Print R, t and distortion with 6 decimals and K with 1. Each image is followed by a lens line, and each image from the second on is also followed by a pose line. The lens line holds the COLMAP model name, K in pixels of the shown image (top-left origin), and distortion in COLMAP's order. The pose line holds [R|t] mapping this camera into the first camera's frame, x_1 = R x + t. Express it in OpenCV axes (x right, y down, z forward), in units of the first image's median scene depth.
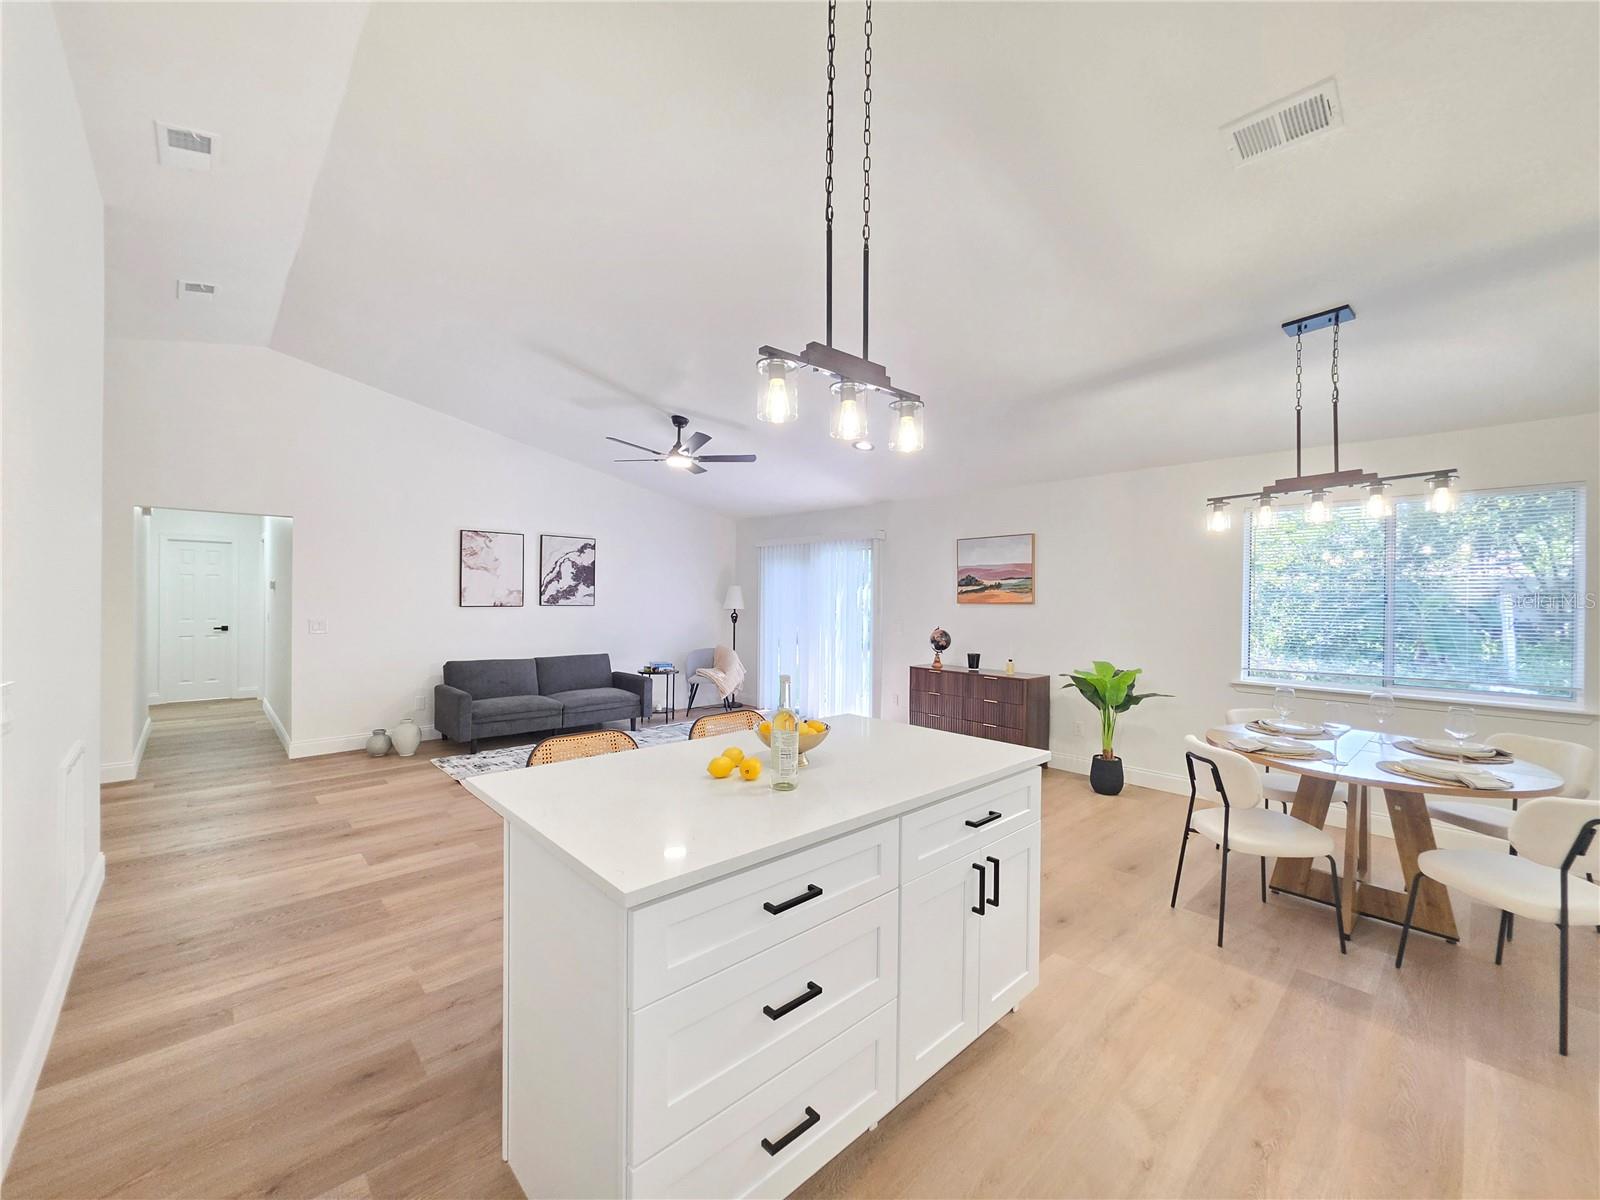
lens RADIAL K [[645.1, 0, 800.0], [0, 645.1, 600.0], [0, 0, 1]] dist [-0.002239, 0.000271]
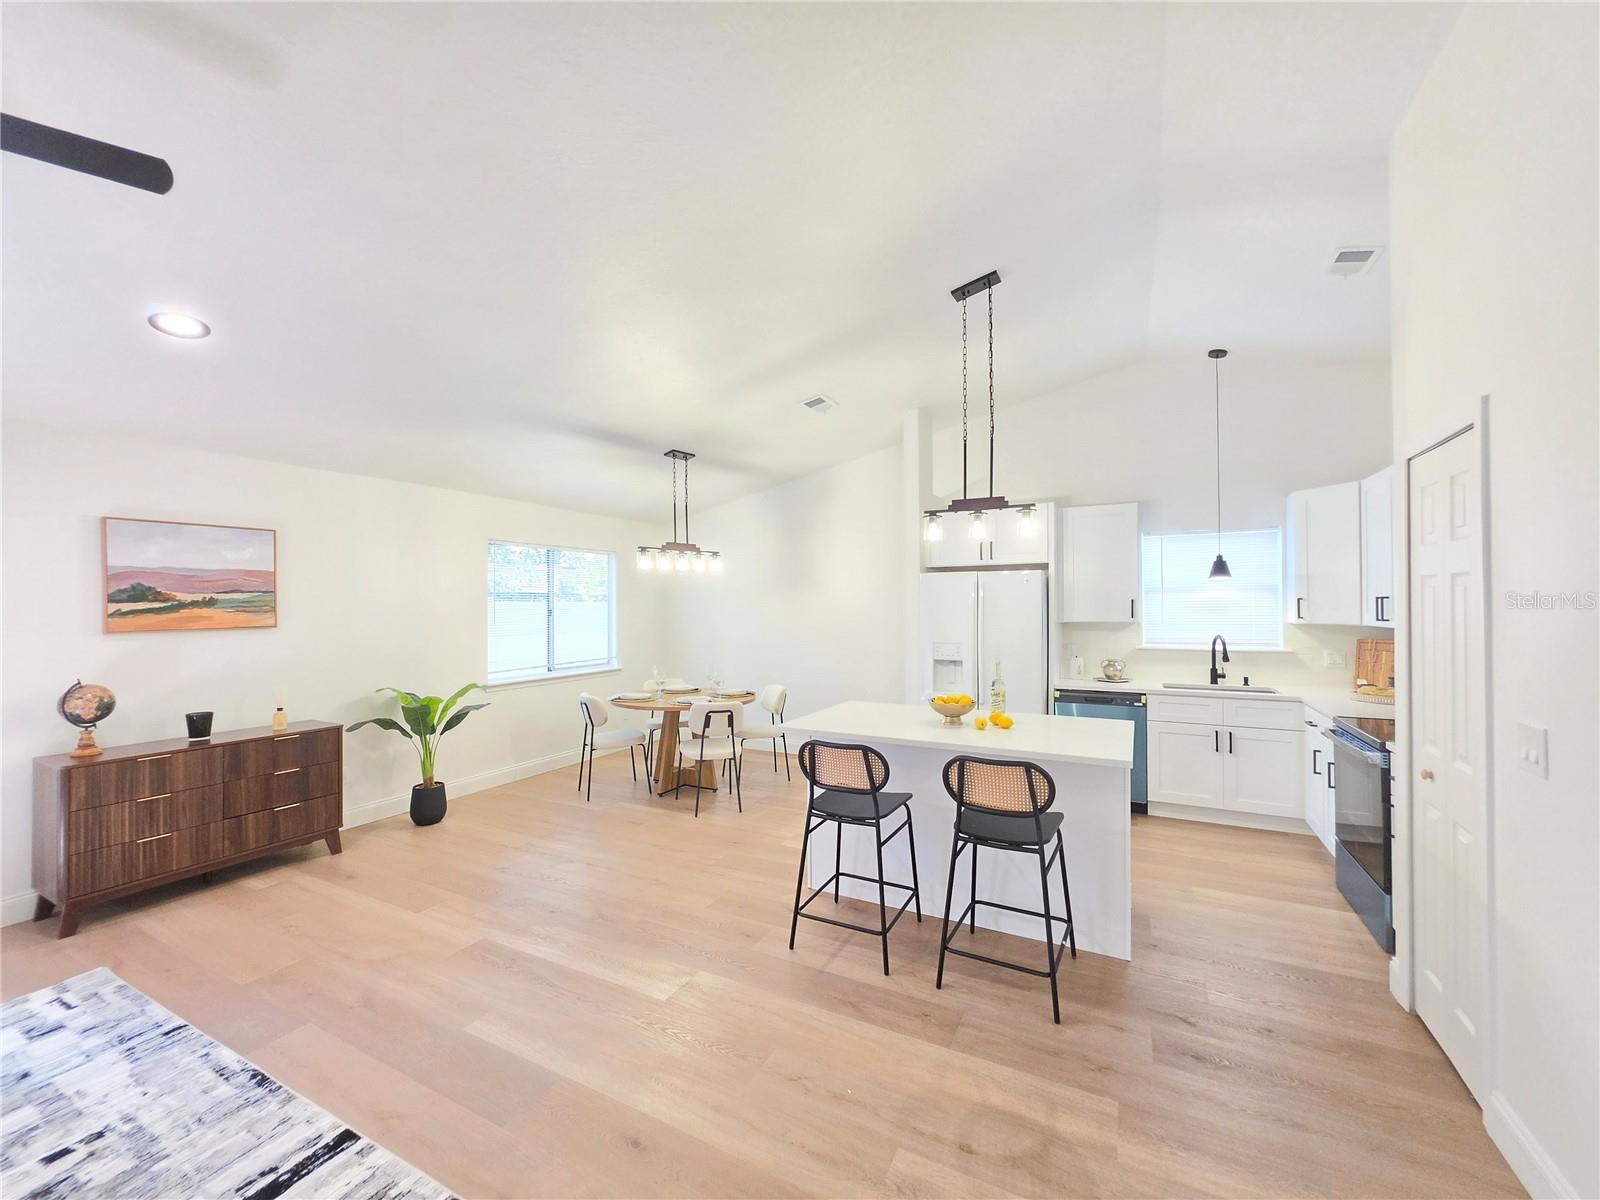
lens RADIAL K [[642.1, 0, 797.0], [0, 642.1, 600.5], [0, 0, 1]] dist [-0.009566, 0.002962]
pose [[-0.329230, -0.001217, 0.944249, -0.464779], [0.006535, 0.999972, 0.003568, -0.021145], [-0.944227, 0.007346, -0.329213, 0.628918]]
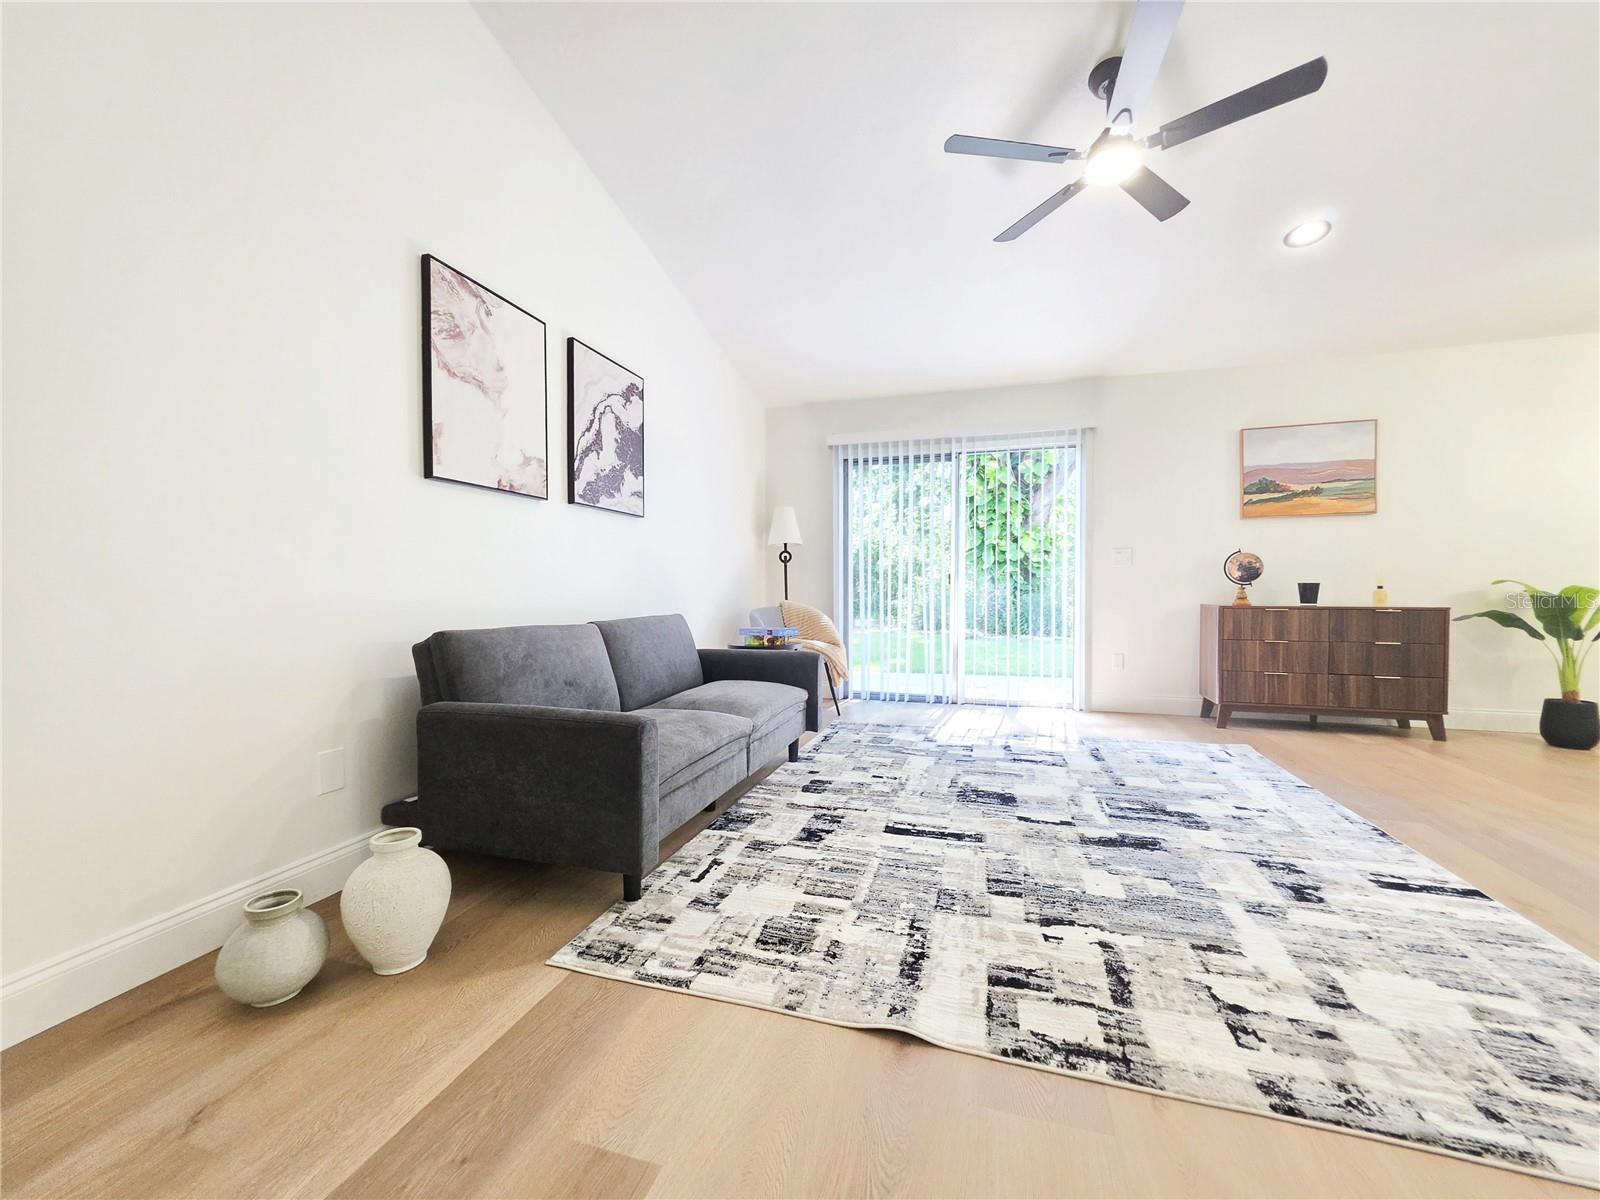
lens RADIAL K [[642.1, 0, 797.0], [0, 642.1, 600.5], [0, 0, 1]] dist [-0.009566, 0.002962]
pose [[0.870921, -0.023093, 0.490881, -0.547359], [0.014347, 0.999664, 0.021573, 0.075238], [-0.491214, -0.011745, 0.870960, 0.626563]]
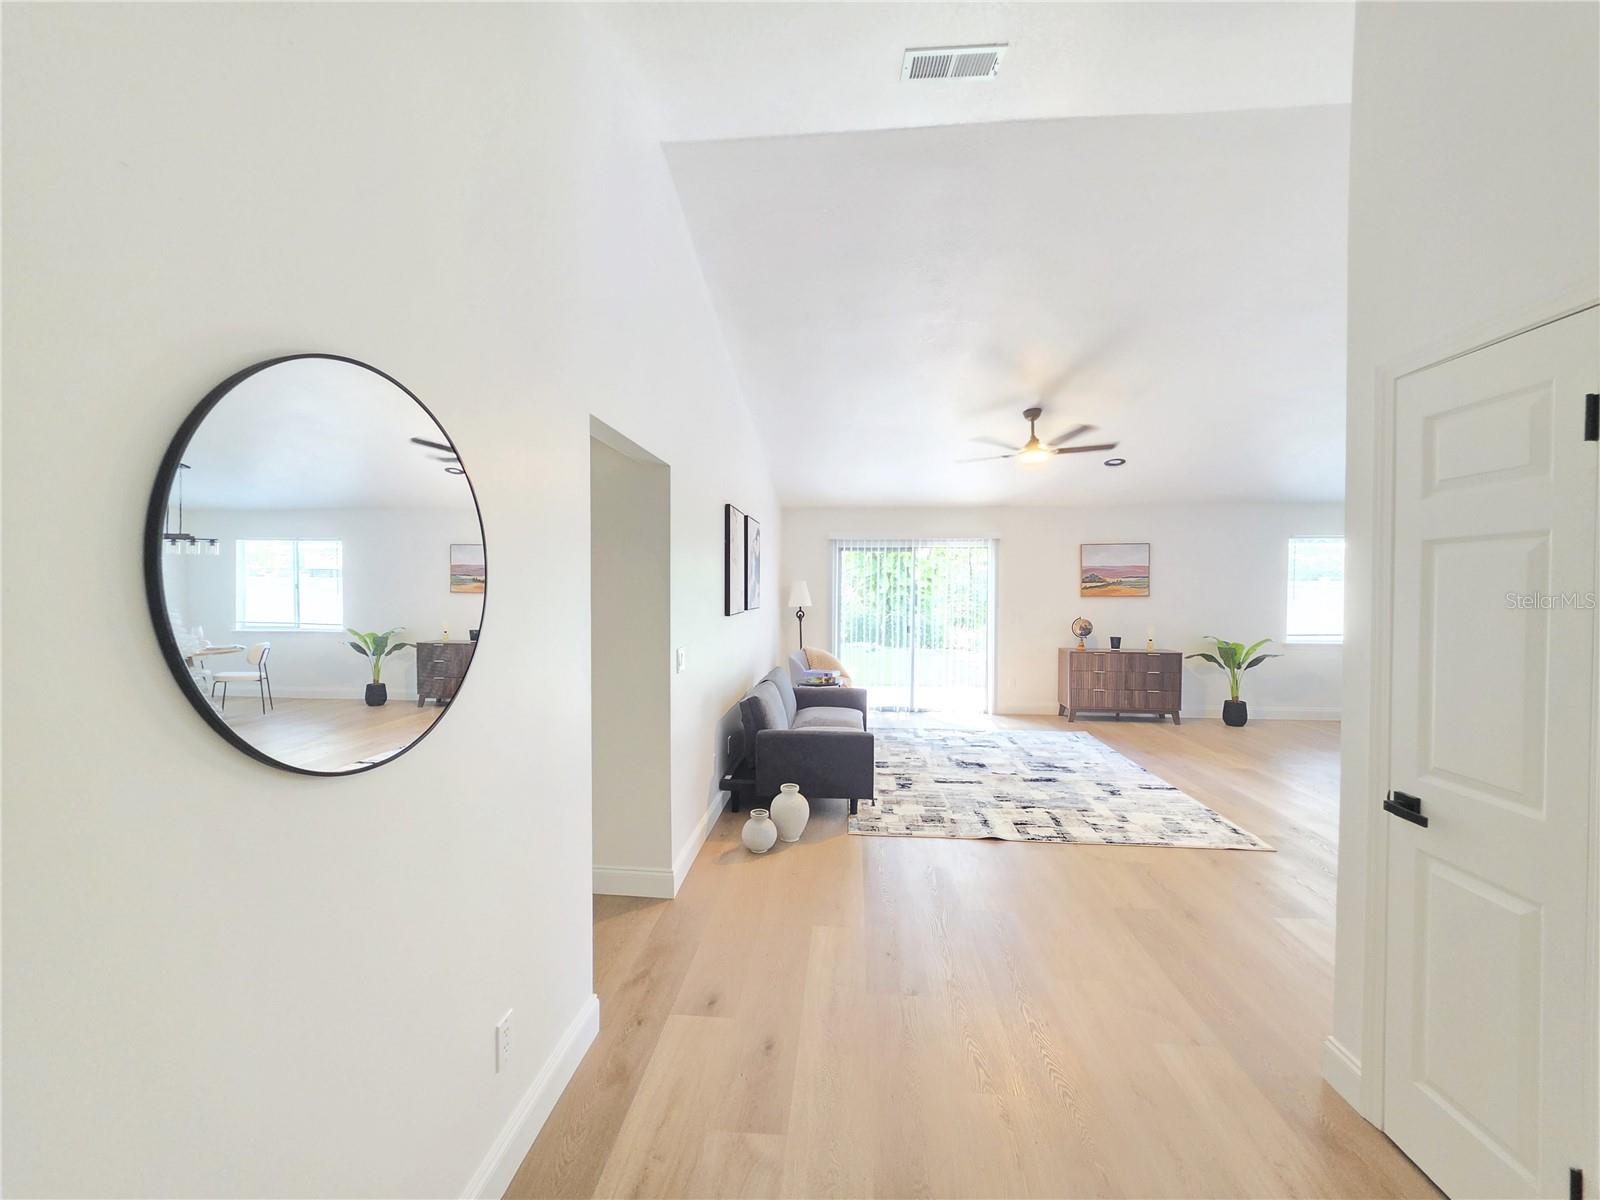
lens RADIAL K [[636.8, 0, 794.3], [0, 636.8, 599.8], [0, 0, 1]] dist [-0.010454, 0.000049]
pose [[0.750865, -0.023088, 0.660052, -0.961570], [0.008597, 0.999646, 0.025187, -0.024352], [-0.660400, -0.013238, 0.750797, 0.461842]]
